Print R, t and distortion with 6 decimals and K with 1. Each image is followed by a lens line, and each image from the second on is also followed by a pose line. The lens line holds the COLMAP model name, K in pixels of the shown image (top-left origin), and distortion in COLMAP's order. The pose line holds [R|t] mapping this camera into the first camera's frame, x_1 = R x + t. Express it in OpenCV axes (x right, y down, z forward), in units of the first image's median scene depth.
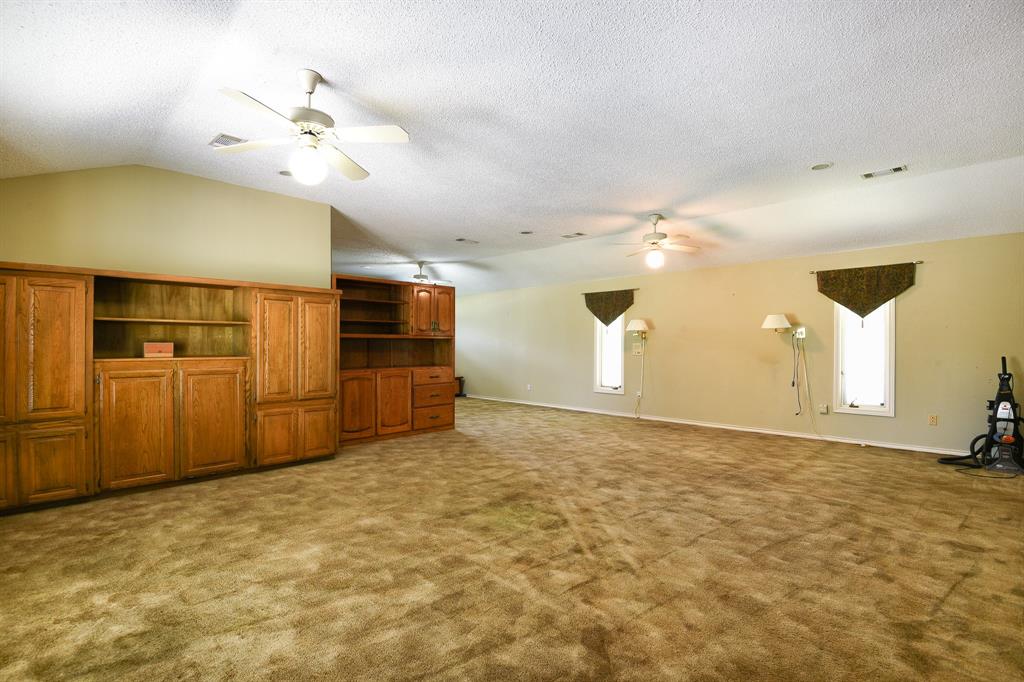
lens RADIAL K [[473.5, 0, 512.0], [0, 473.5, 343.0], [0, 0, 1]] dist [-0.022419, -0.004026]
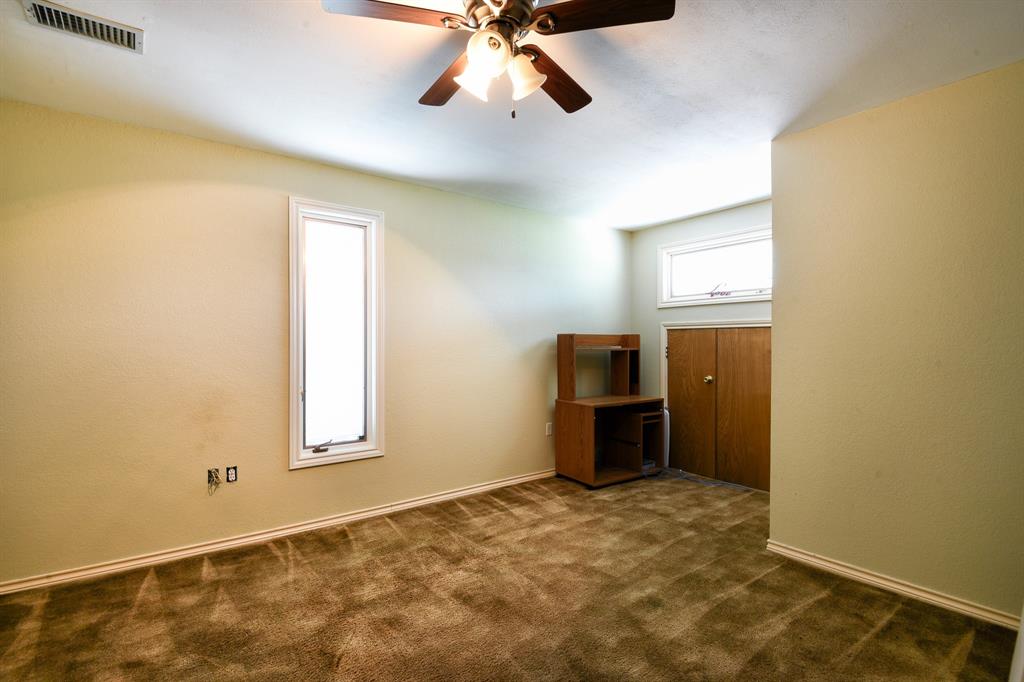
lens RADIAL K [[473.5, 0, 510.4], [0, 473.5, 339.8], [0, 0, 1]] dist [-0.022419, -0.004026]
pose [[0.168859, 0.004789, 0.985629, 0.233734], [-0.001393, 0.999988, -0.004620, 0.010667], [-0.985639, -0.000593, 0.168864, 0.694721]]
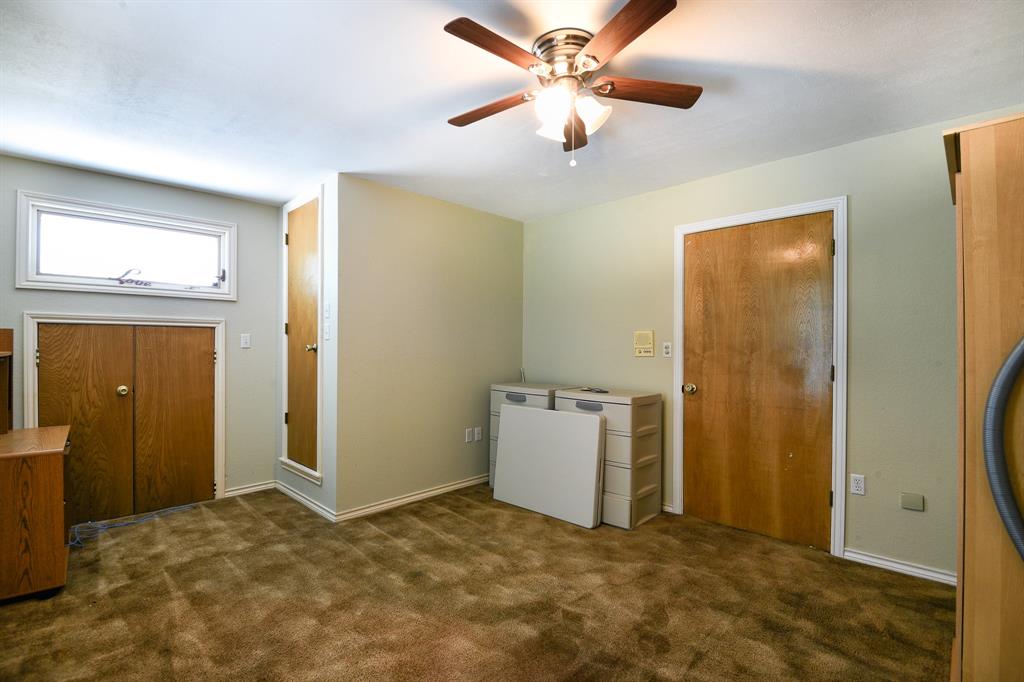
lens RADIAL K [[473.5, 0, 510.5], [0, 473.5, 343.6], [0, 0, 1]] dist [-0.022419, -0.004026]
pose [[-0.999857, -0.003784, 0.016471, 0.597773], [-0.003811, 0.999991, -0.001583, 0.010508], [-0.016464, -0.001645, -0.999863, 1.150227]]
